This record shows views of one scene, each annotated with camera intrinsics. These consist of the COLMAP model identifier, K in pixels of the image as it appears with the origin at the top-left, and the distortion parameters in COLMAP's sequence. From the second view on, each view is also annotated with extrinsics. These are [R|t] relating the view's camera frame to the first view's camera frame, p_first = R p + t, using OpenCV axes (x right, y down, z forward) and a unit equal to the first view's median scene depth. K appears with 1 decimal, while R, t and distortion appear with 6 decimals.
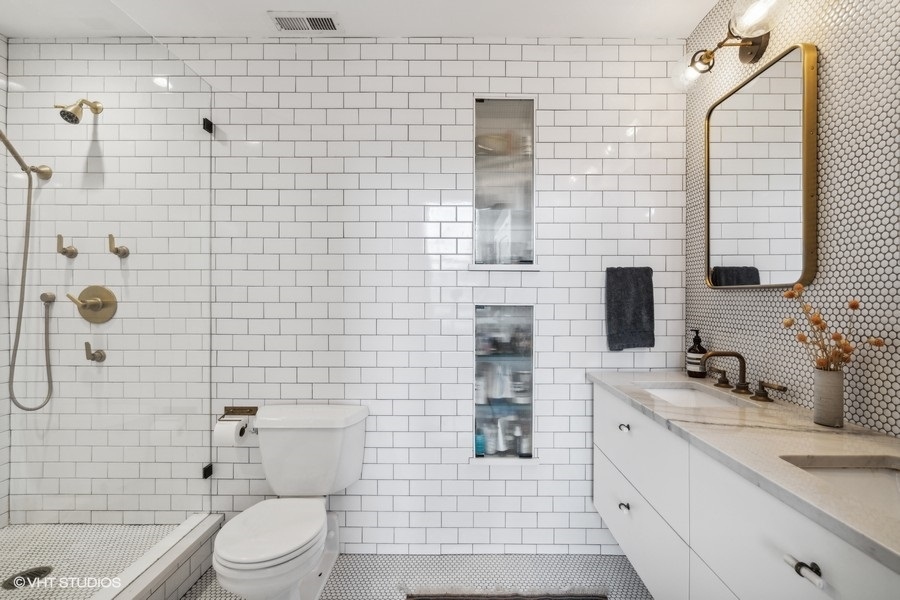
lens RADIAL K [[442.3, 0, 450.0], [0, 442.3, 300.0], [0, 0, 1]] dist [0.003079, 0.000531]
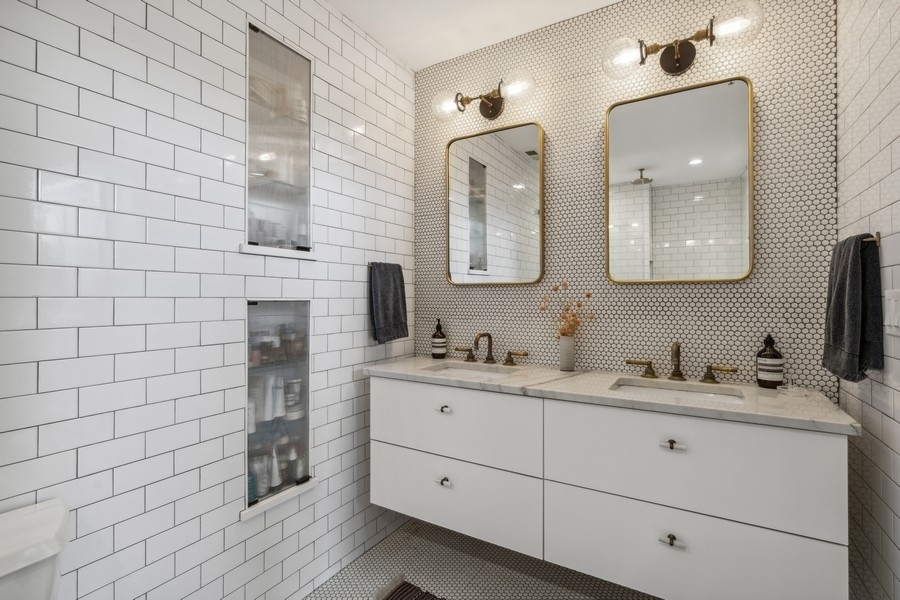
lens RADIAL K [[438.2, 0, 449.9], [0, 438.2, 296.3], [0, 0, 1]] dist [-0.000631, 0.000317]
pose [[0.484546, 0.001053, 0.874765, -0.424550], [0.008434, 0.999947, -0.005876, 0.011889], [-0.874725, 0.010225, 0.484512, 0.355465]]
